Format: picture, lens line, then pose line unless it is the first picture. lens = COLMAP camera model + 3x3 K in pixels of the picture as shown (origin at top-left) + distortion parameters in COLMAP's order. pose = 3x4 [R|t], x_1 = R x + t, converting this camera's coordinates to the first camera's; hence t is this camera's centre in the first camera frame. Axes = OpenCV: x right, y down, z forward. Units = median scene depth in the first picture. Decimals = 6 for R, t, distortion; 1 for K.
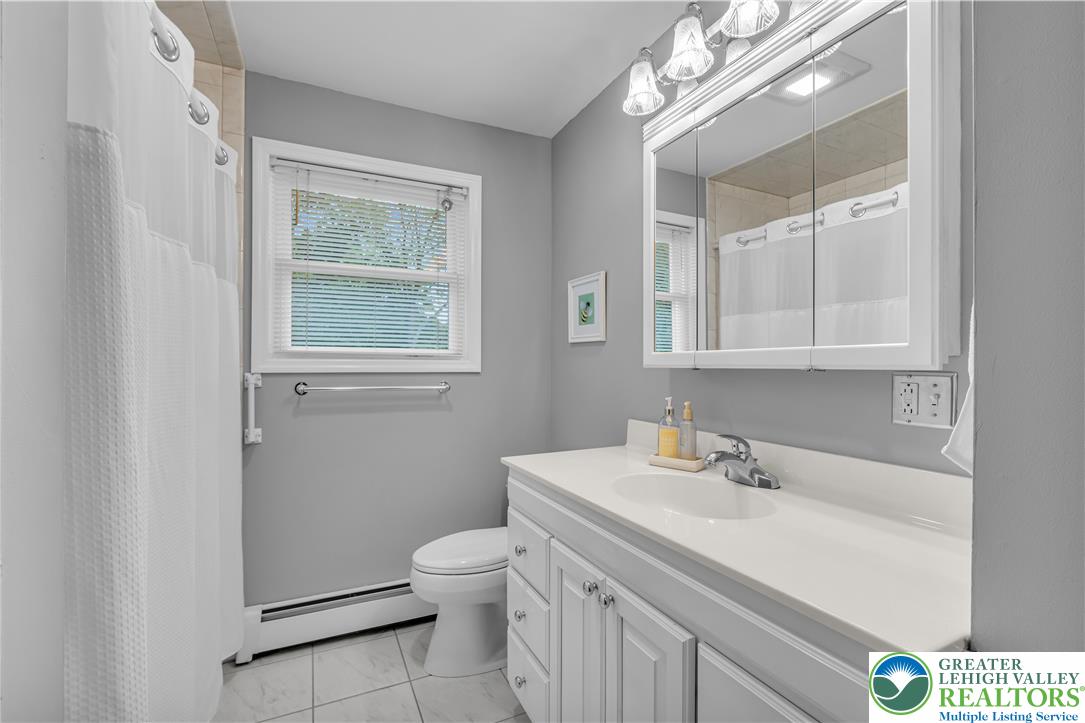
lens RADIAL K [[475.9, 0, 542.5], [0, 475.9, 355.4], [0, 0, 1]] dist [-0.000573, -0.000065]
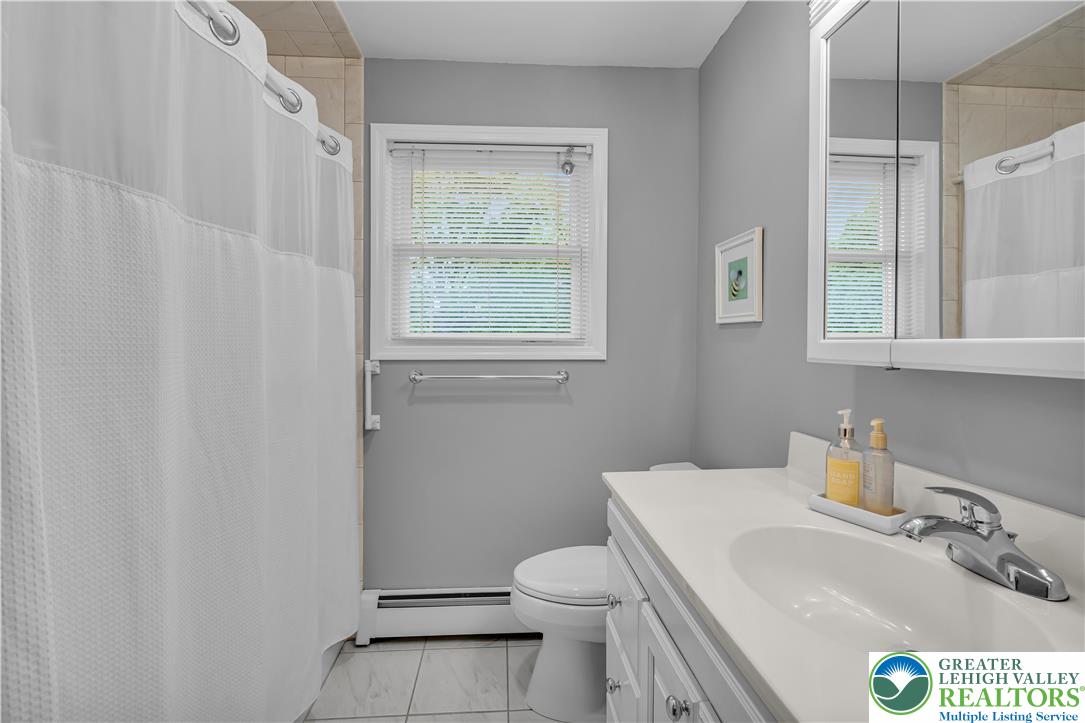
lens RADIAL K [[481.7, 0, 536.2], [0, 481.7, 344.5], [0, 0, 1]] dist [-0.001526, -0.000293]
pose [[0.926167, 0.000861, -0.377114, 0.099728], [0.008477, 0.999697, 0.023100, -0.016625], [0.377019, -0.024591, 0.925879, 0.190636]]
